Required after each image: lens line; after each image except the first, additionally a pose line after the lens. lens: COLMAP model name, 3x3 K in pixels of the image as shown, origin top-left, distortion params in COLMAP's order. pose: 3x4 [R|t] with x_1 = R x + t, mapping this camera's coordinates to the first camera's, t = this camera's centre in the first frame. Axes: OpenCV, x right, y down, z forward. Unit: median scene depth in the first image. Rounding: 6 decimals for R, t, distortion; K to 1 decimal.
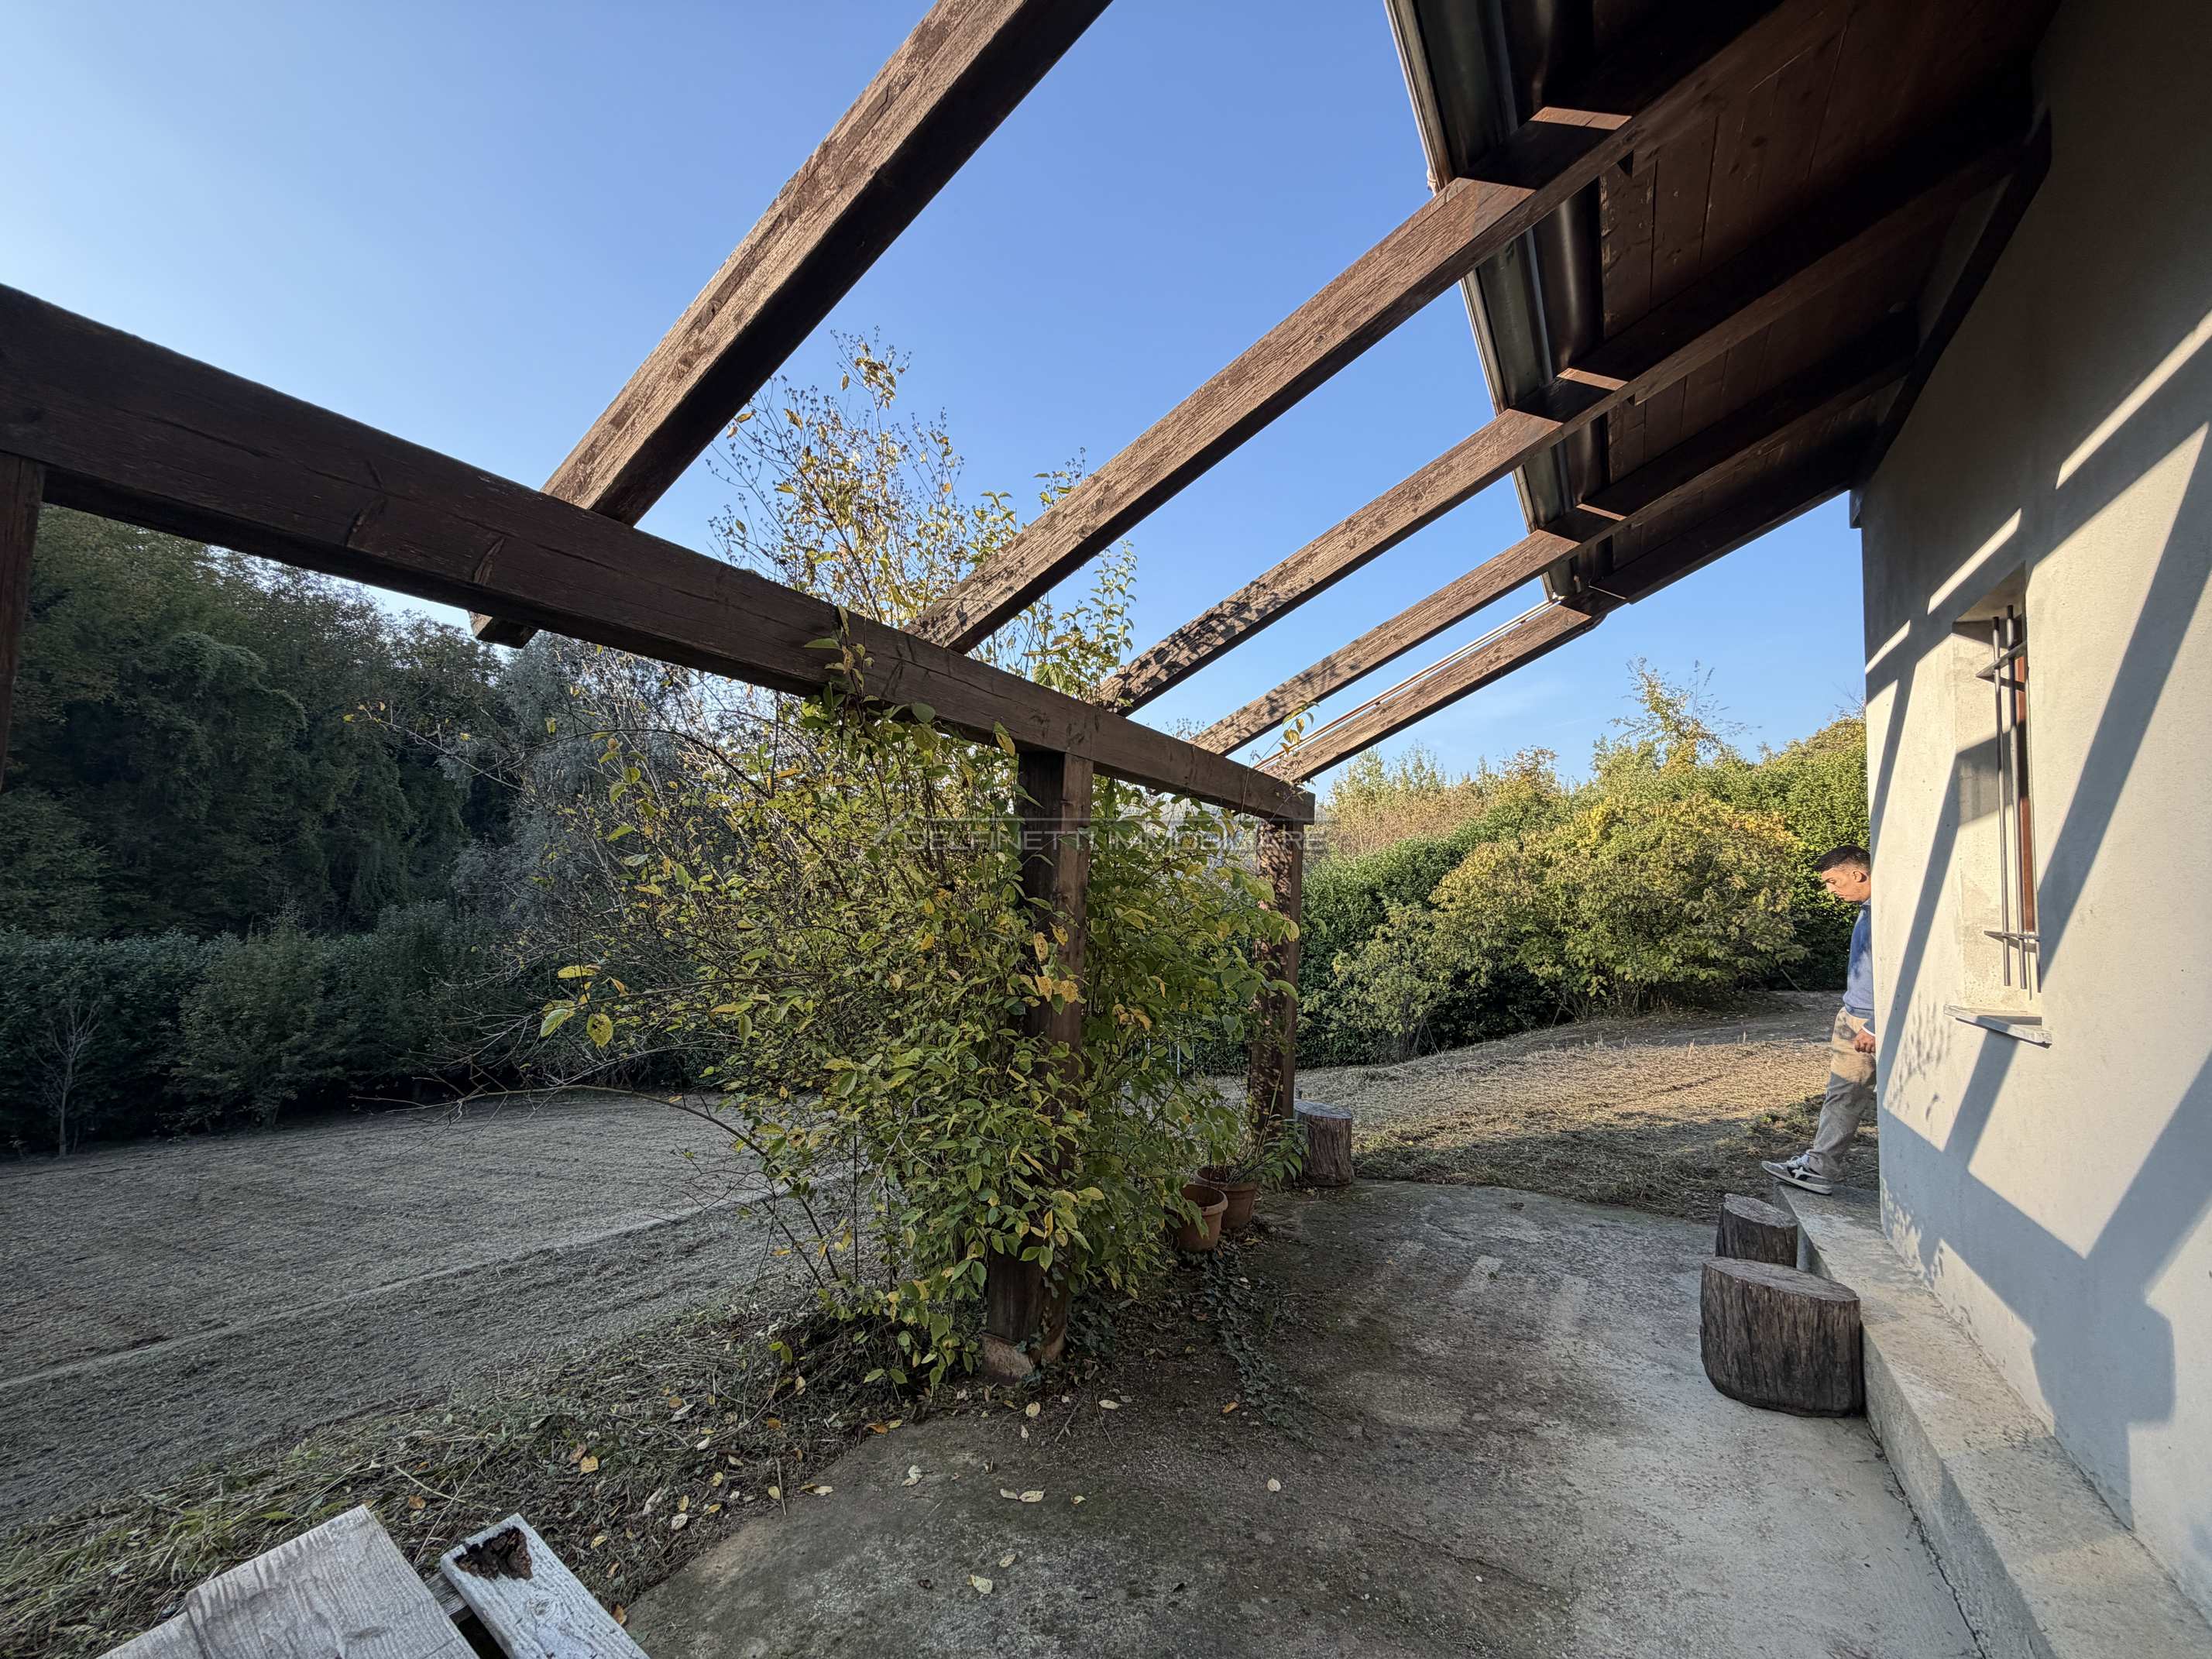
lens RADIAL K [[882.4, 0, 1102.5], [0, 882.4, 829.7], [0, 0, 1]] dist [-0.000110, 0.000043]
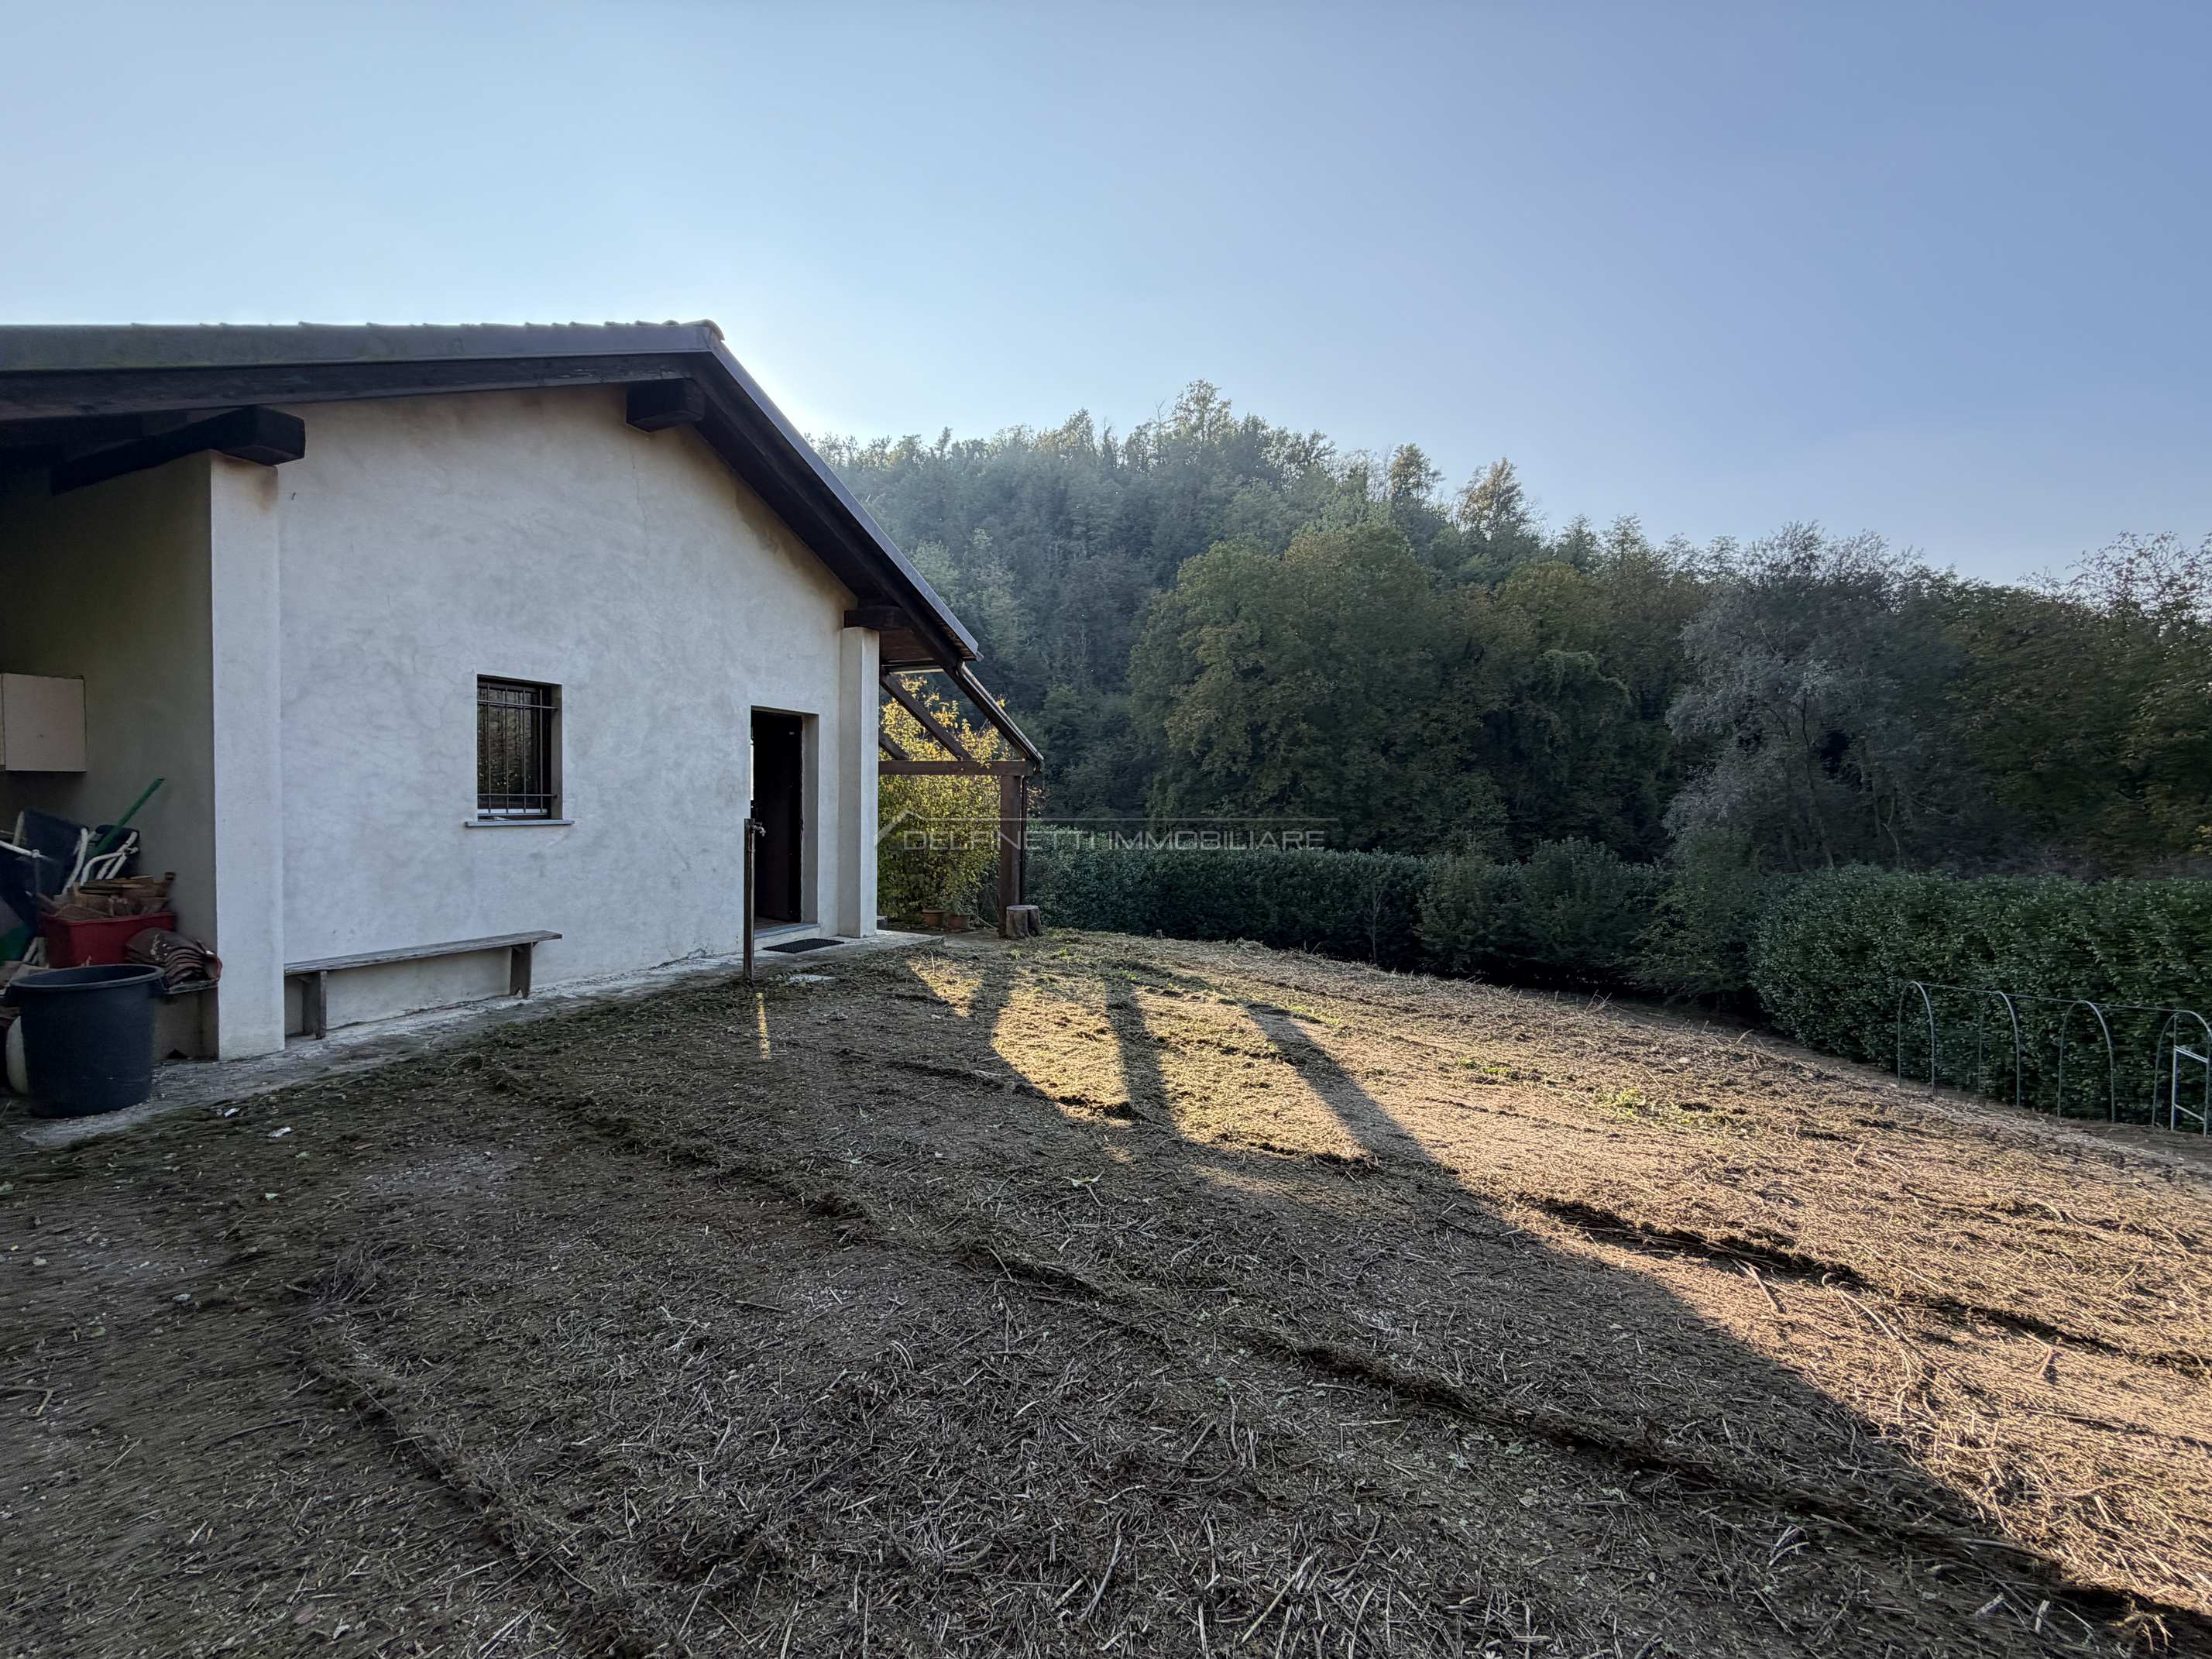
lens RADIAL K [[882.4, 0, 1101.3], [0, 882.4, 826.7], [0, 0, 1]] dist [-0.000110, 0.000043]
pose [[0.097641, -0.004116, -0.995213, 3.094039], [0.057495, 0.998345, 0.001512, 0.160230], [0.993560, -0.057368, 0.097716, 1.274530]]
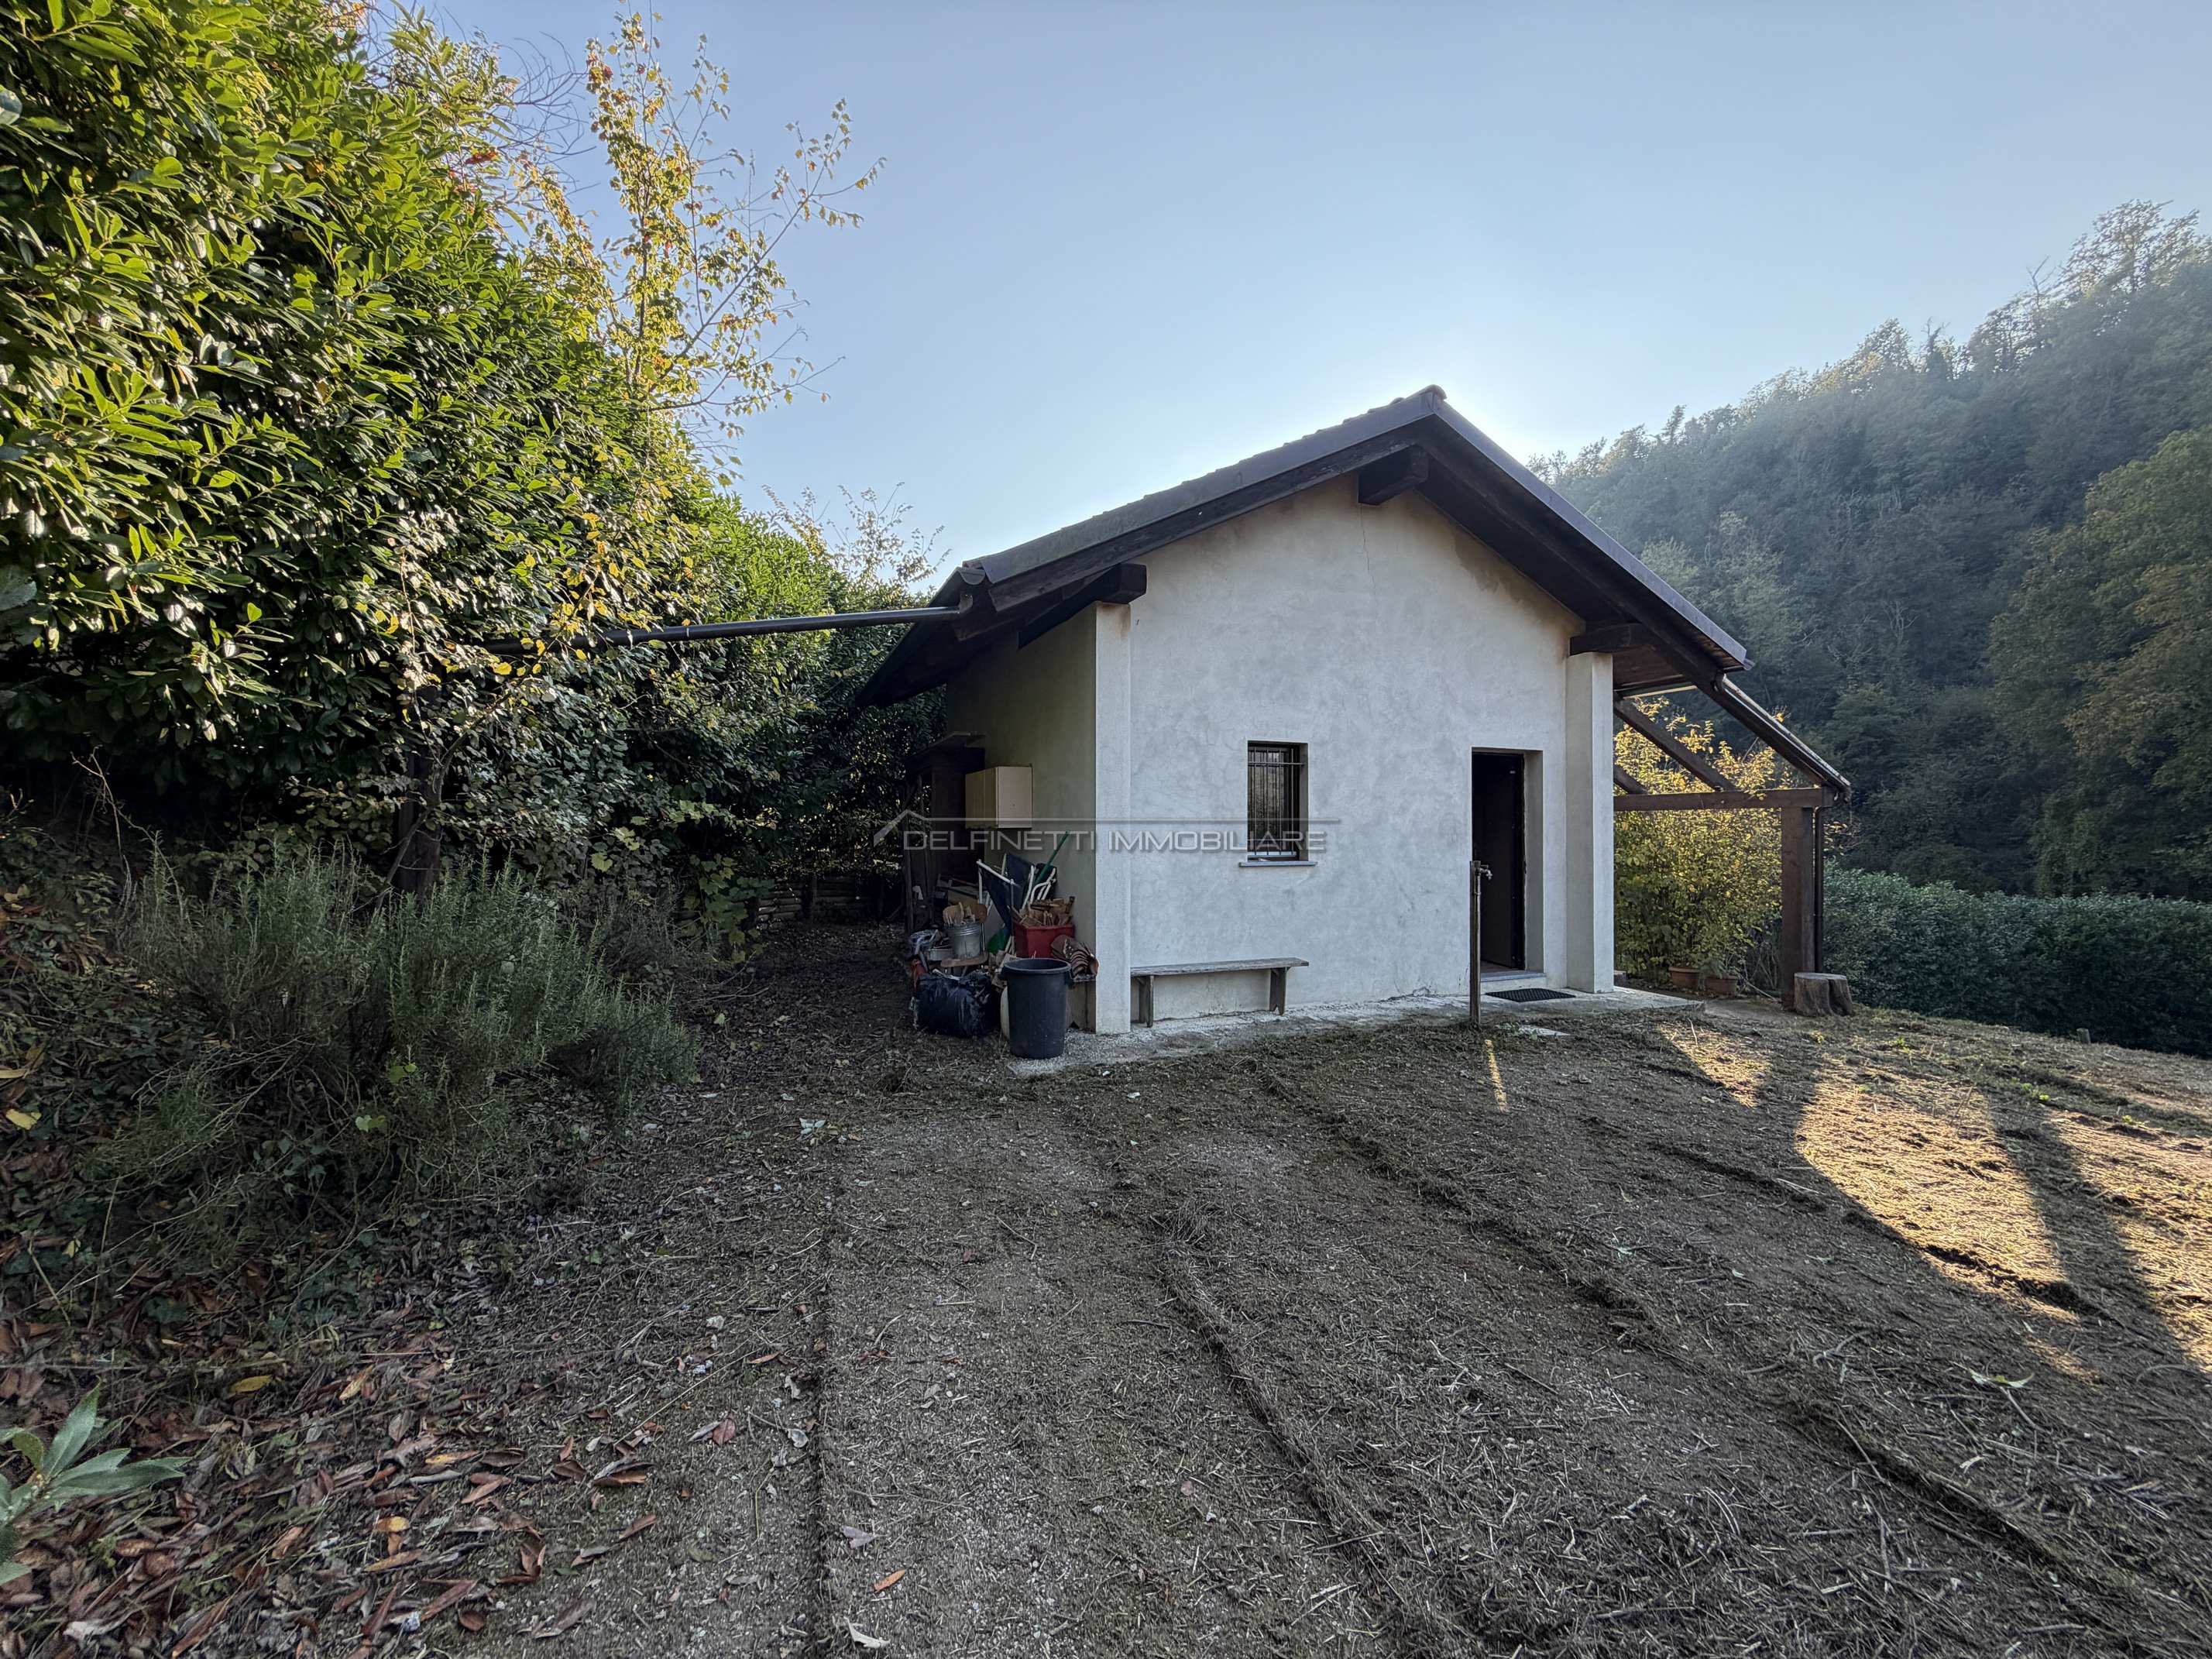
lens RADIAL K [[882.4, 0, 1100.5], [0, 882.4, 826.6], [0, 0, 1]] dist [-0.000110, 0.000043]
pose [[-0.613446, -0.042874, -0.788572, 3.108584], [0.032771, 0.996283, -0.079661, 0.153879], [0.789056, -0.074710, -0.609761, 1.238814]]
